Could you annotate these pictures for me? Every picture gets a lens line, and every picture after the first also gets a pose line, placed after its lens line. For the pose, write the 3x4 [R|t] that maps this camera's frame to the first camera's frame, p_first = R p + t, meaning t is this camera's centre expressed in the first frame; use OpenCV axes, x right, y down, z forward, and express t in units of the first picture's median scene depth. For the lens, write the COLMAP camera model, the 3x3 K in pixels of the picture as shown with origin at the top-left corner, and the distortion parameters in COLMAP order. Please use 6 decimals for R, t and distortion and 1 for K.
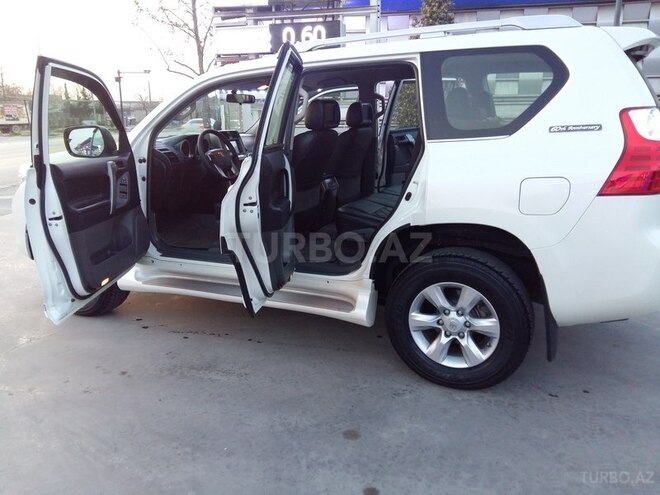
lens RADIAL K [[534.0, 0, 330.0], [0, 534.0, 247.5], [0, 0, 1]] dist [-0.002390, -0.003553]
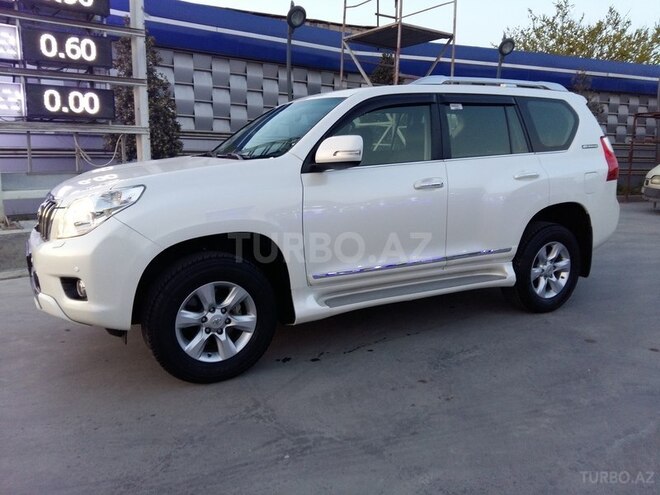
lens RADIAL K [[538.2, 0, 330.0], [0, 538.2, 247.5], [0, 0, 1]] dist [0.111542, -0.209009]
pose [[0.566800, -0.115784, 0.815679, -1.373047], [0.186387, 0.982426, 0.009937, -0.053656], [-0.802495, 0.146400, 0.578419, 0.562163]]
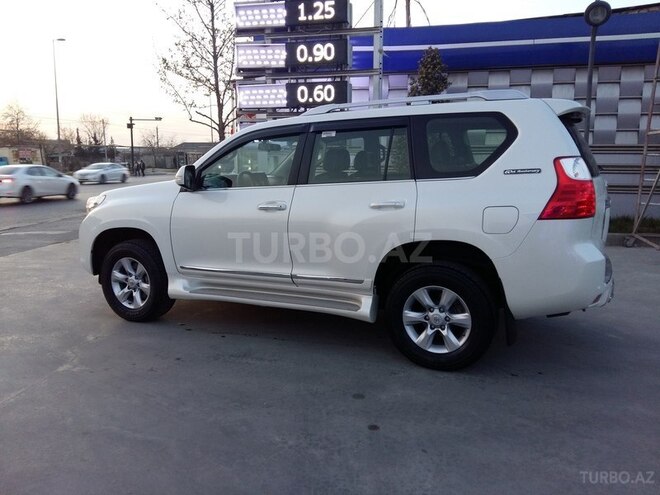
lens RADIAL K [[534.0, 0, 330.0], [0, 534.0, 247.5], [0, 0, 1]] dist [0.006552, 0.003722]
pose [[0.999940, 0.010268, -0.003731, -0.025721], [-0.010545, 0.996417, -0.083915, 0.080028], [0.002856, 0.083949, 0.996466, -0.308125]]
